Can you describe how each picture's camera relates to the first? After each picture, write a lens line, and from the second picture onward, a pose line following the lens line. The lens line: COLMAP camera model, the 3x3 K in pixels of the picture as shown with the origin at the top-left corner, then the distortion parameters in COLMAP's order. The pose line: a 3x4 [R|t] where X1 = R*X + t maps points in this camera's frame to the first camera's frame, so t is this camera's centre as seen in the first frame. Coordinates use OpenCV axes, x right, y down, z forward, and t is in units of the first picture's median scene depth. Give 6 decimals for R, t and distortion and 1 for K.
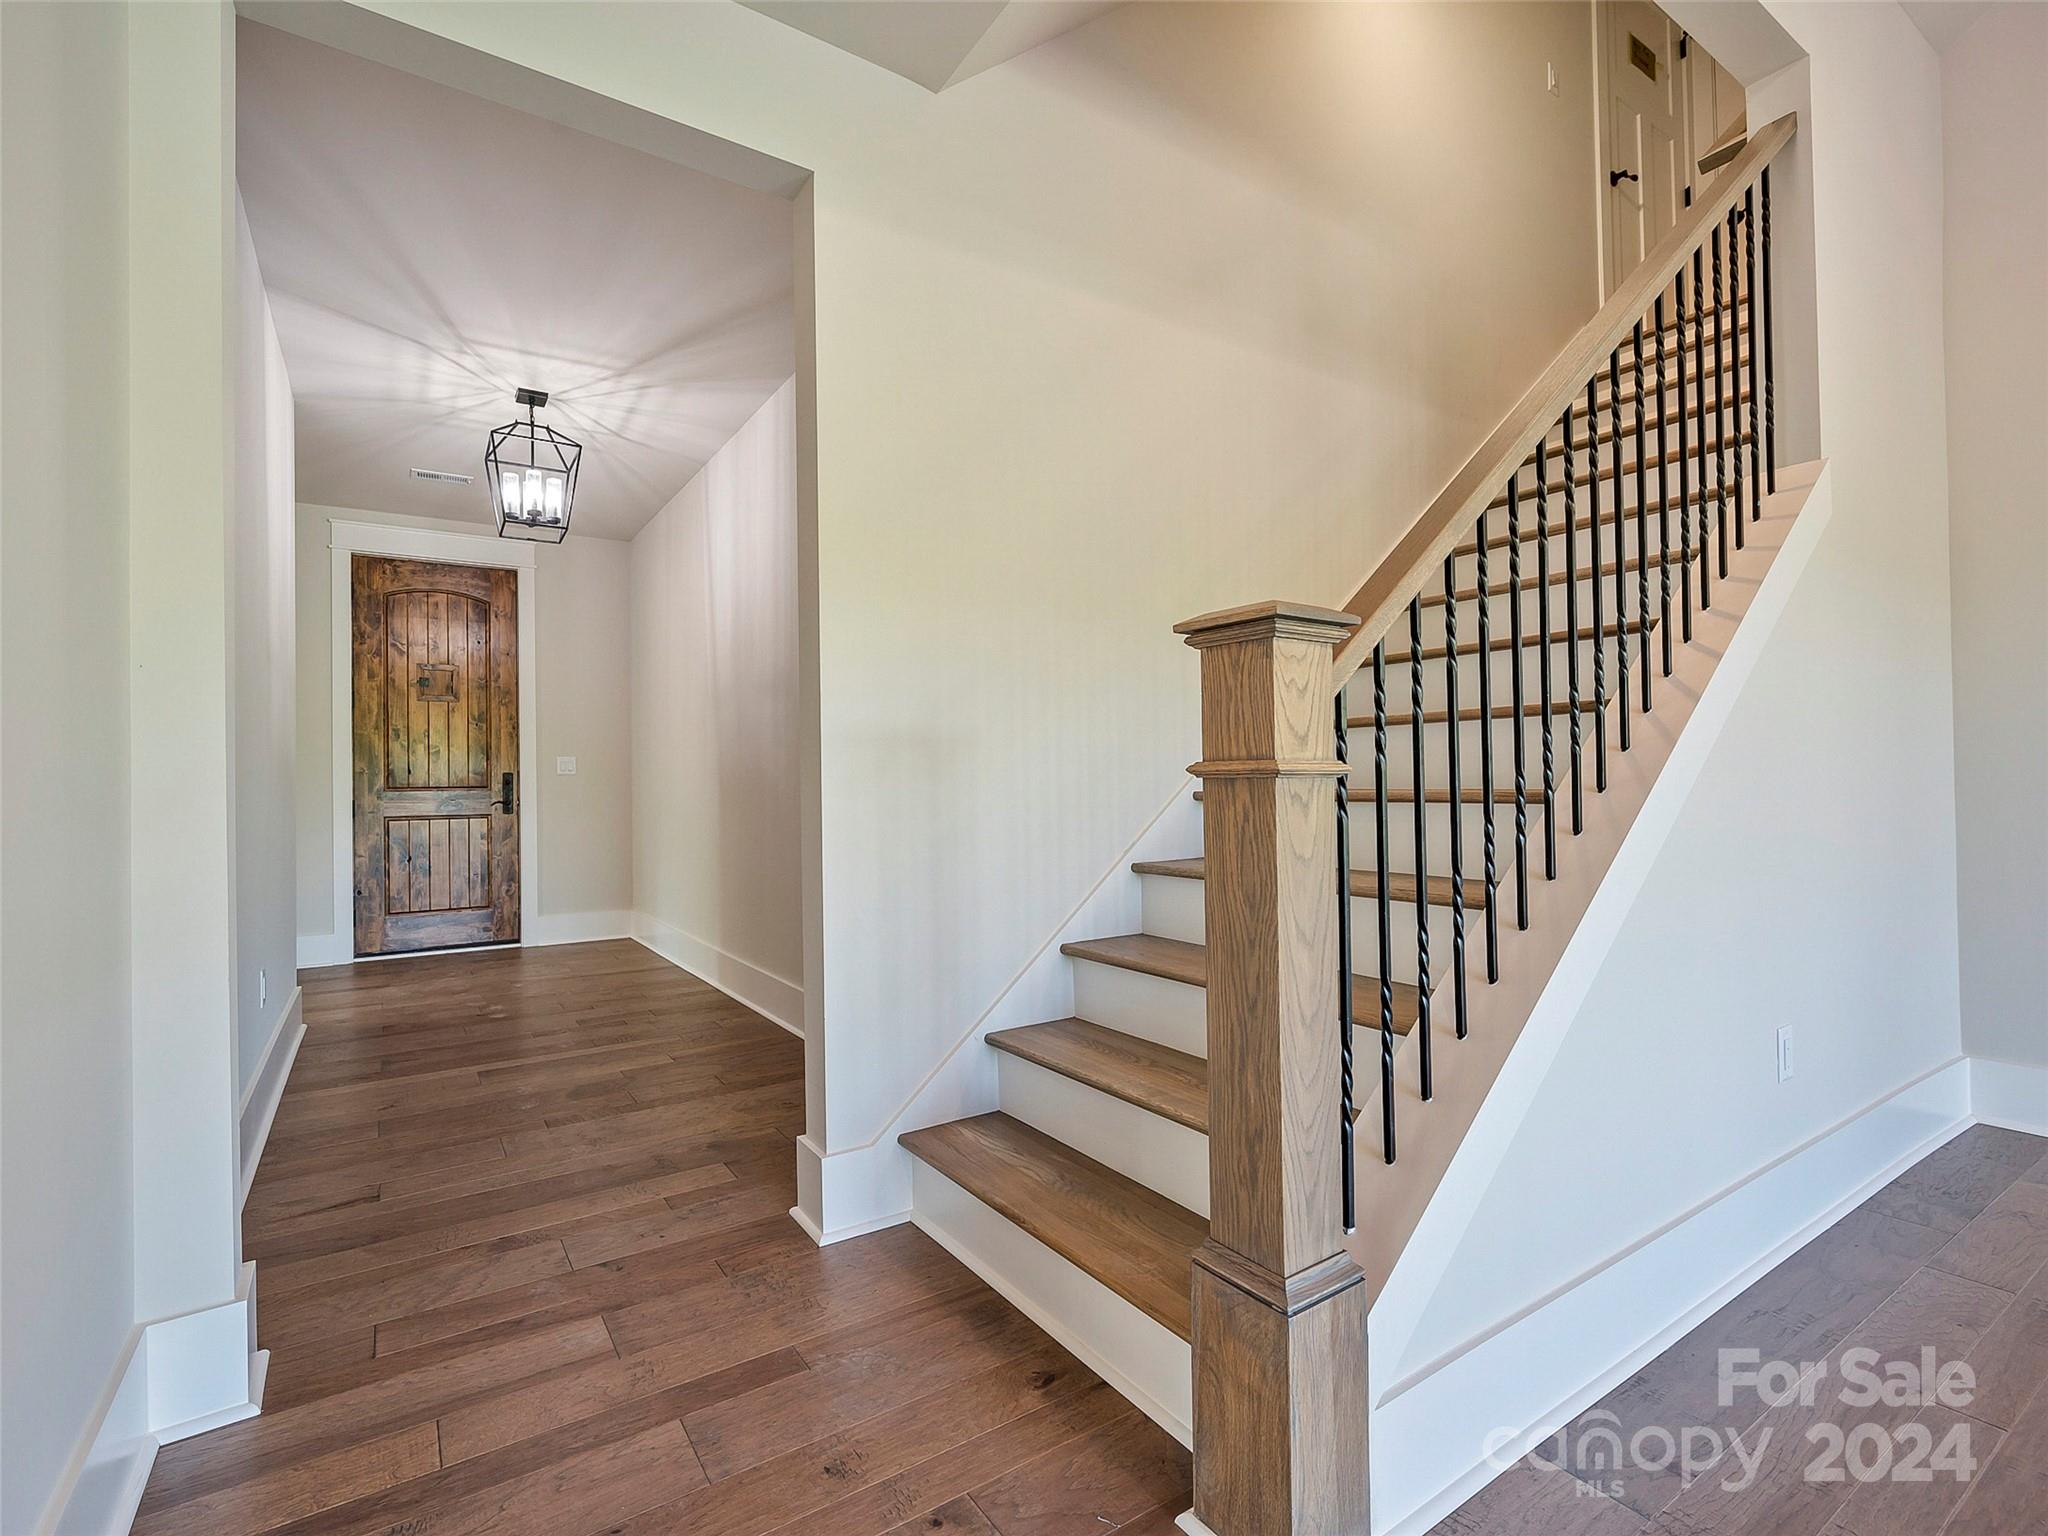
lens RADIAL K [[894.4, 0, 1021.1], [0, 894.4, 775.2], [0, 0, 1]] dist [0.000535, -0.000072]
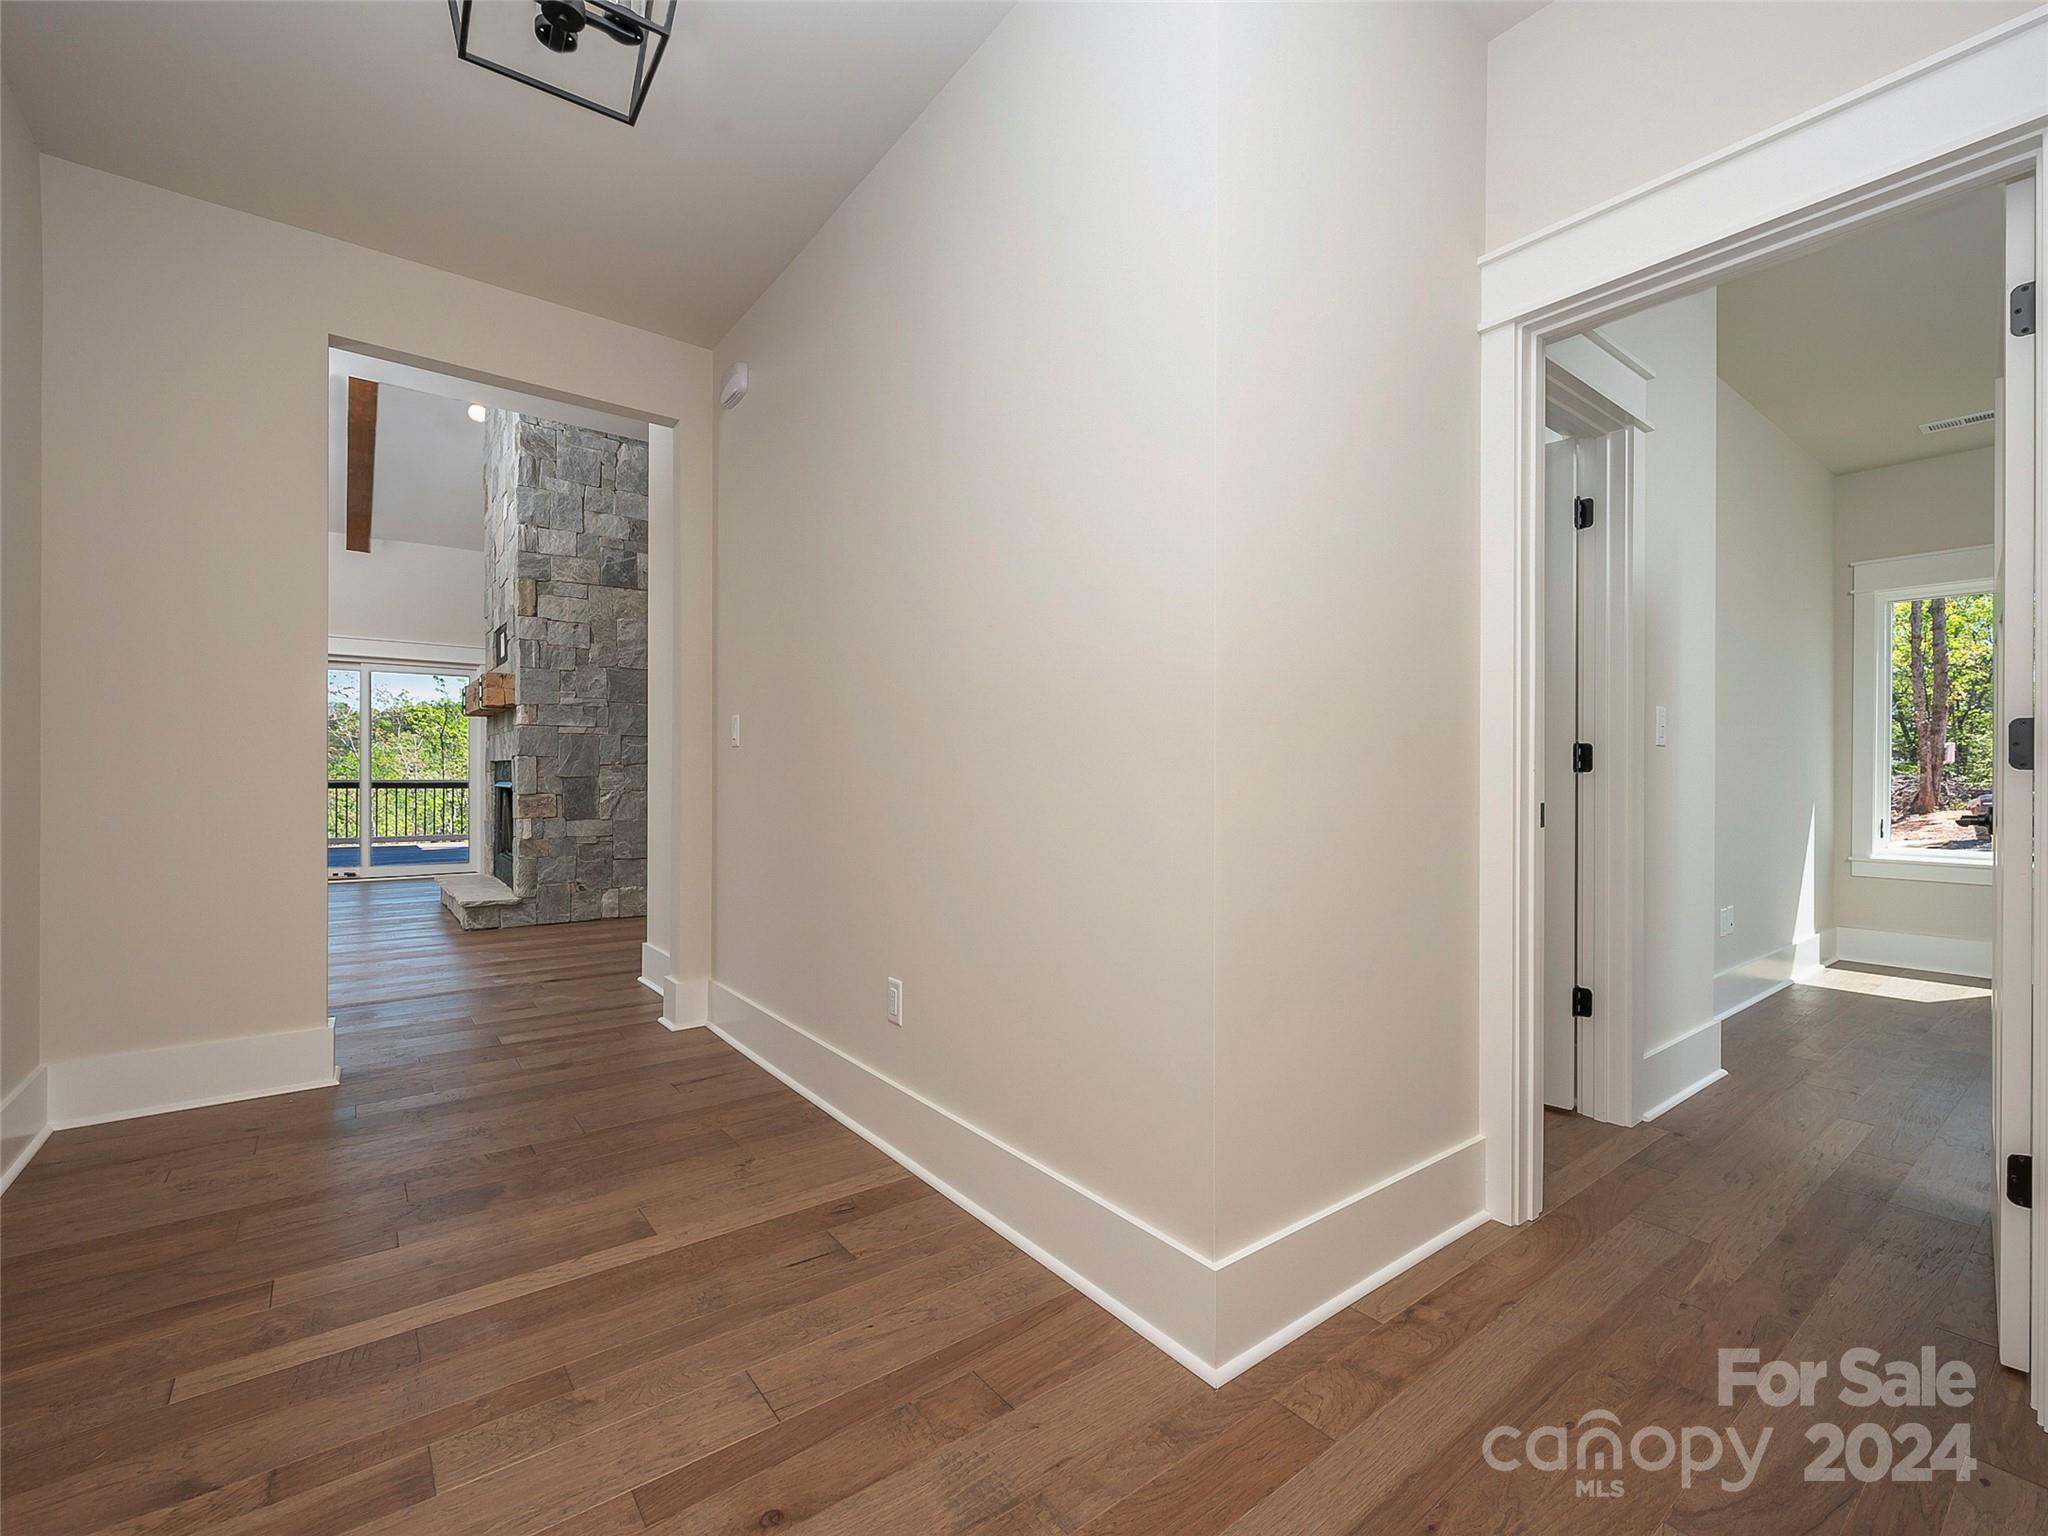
lens RADIAL K [[894.4, 0, 1029.0], [0, 894.4, 772.6], [0, 0, 1]] dist [0.000535, -0.000072]
pose [[-0.999799, 0.003761, -0.019683, -0.996209], [0.003989, 0.999925, -0.011545, 0.053924], [0.019639, -0.011622, -0.999740, 1.882728]]
